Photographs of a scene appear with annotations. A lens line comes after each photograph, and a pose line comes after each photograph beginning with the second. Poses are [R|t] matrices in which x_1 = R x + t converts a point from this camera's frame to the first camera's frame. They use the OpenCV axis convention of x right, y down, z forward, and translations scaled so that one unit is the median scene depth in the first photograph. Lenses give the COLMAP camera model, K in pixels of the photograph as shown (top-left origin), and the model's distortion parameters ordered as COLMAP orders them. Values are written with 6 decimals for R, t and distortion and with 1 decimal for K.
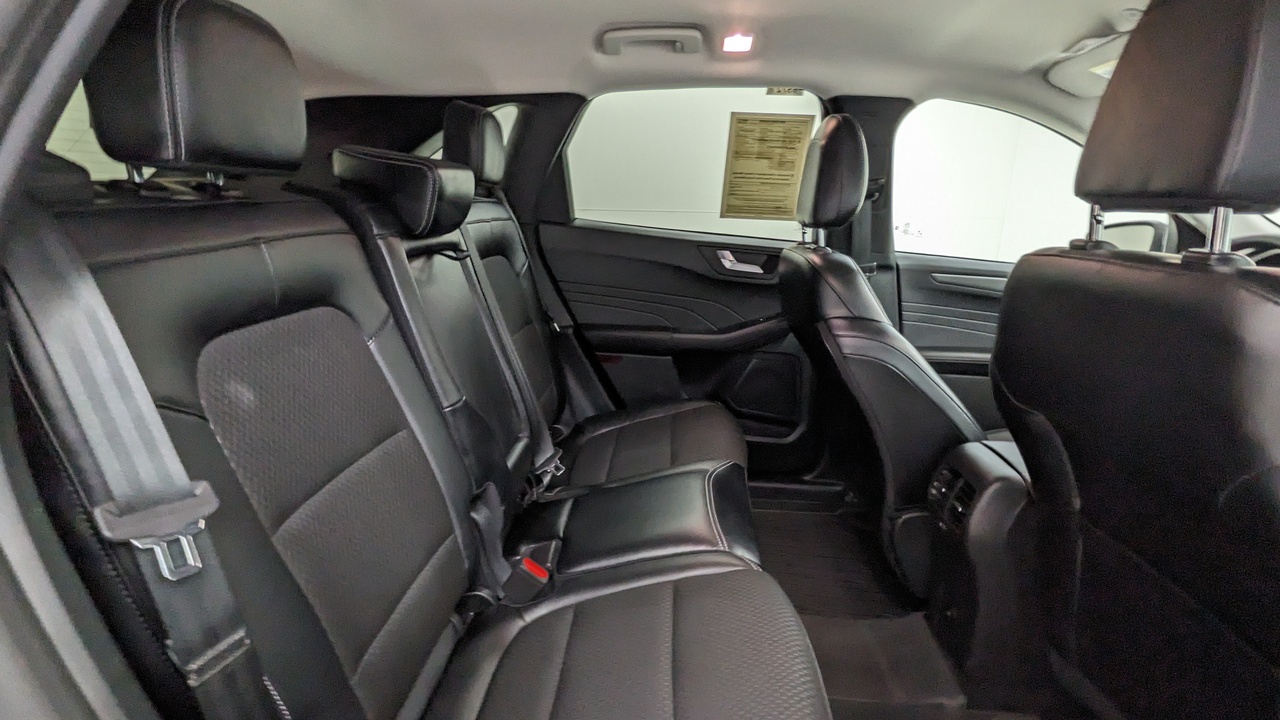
lens RADIAL K [[611.7, 0, 640.0], [0, 611.7, 360.0], [0, 0, 1]] dist [-0.009728, -0.000802]
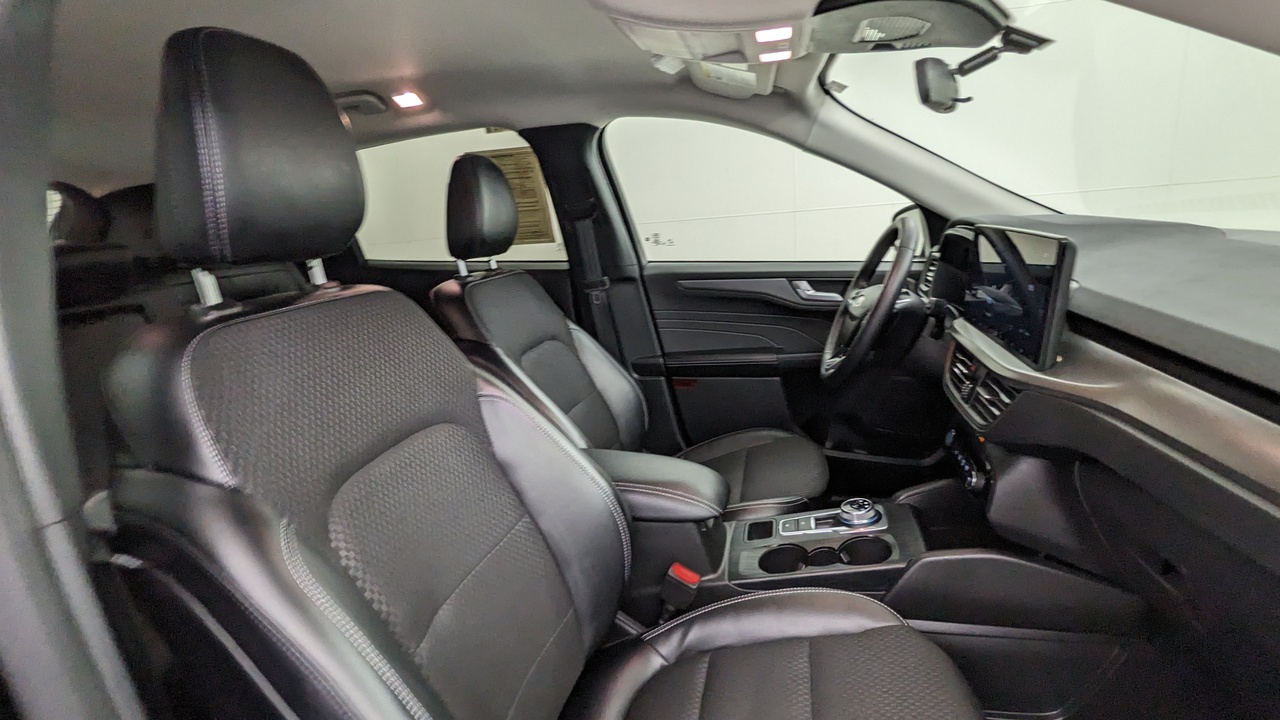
lens RADIAL K [[611.7, 0, 640.0], [0, 611.7, 360.0], [0, 0, 1]] dist [-0.009728, -0.000802]
pose [[0.974847, -0.060340, -0.214553, 0.790865], [0.053147, 0.997819, -0.039141, 0.033705], [0.216447, 0.026753, 0.975928, -0.002864]]
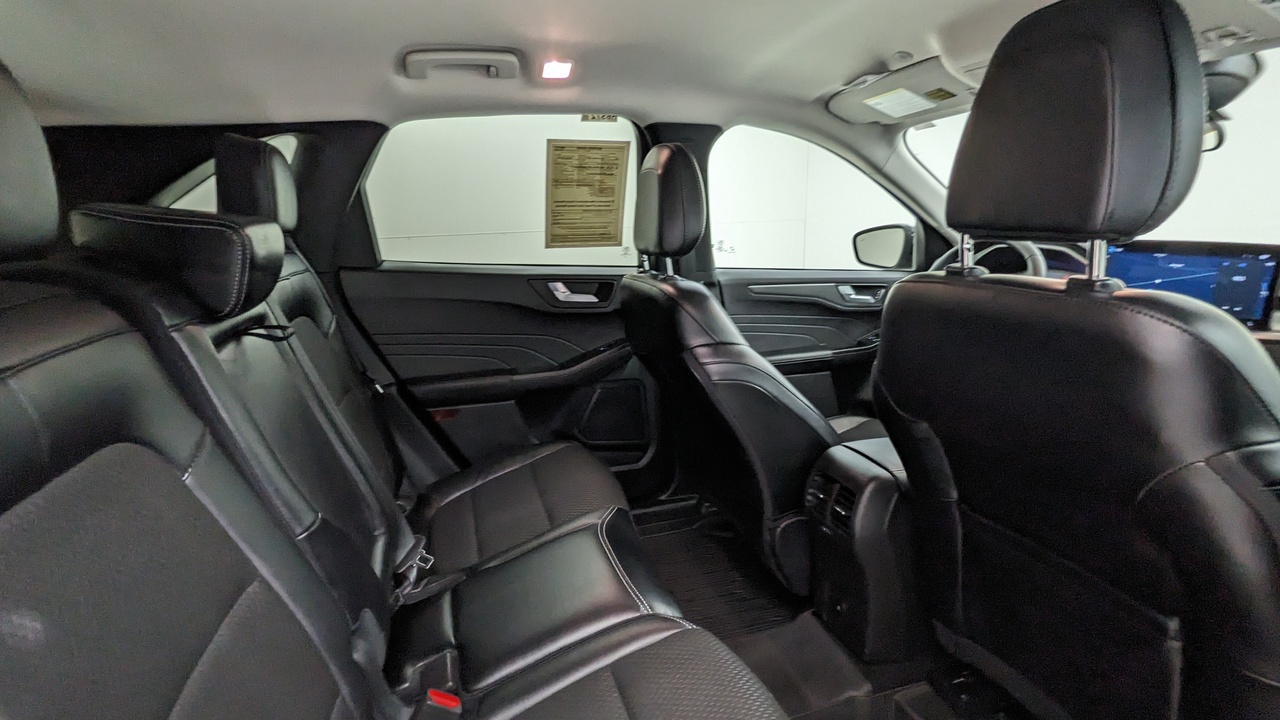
lens RADIAL K [[611.7, 0, 640.0], [0, 611.7, 360.0], [0, 0, 1]] dist [-0.009728, -0.000802]
pose [[0.929921, -0.133613, 0.342629, -0.103895], [0.140340, 0.990090, 0.005207, -0.057573], [-0.339929, 0.043242, 0.939456, 0.081240]]
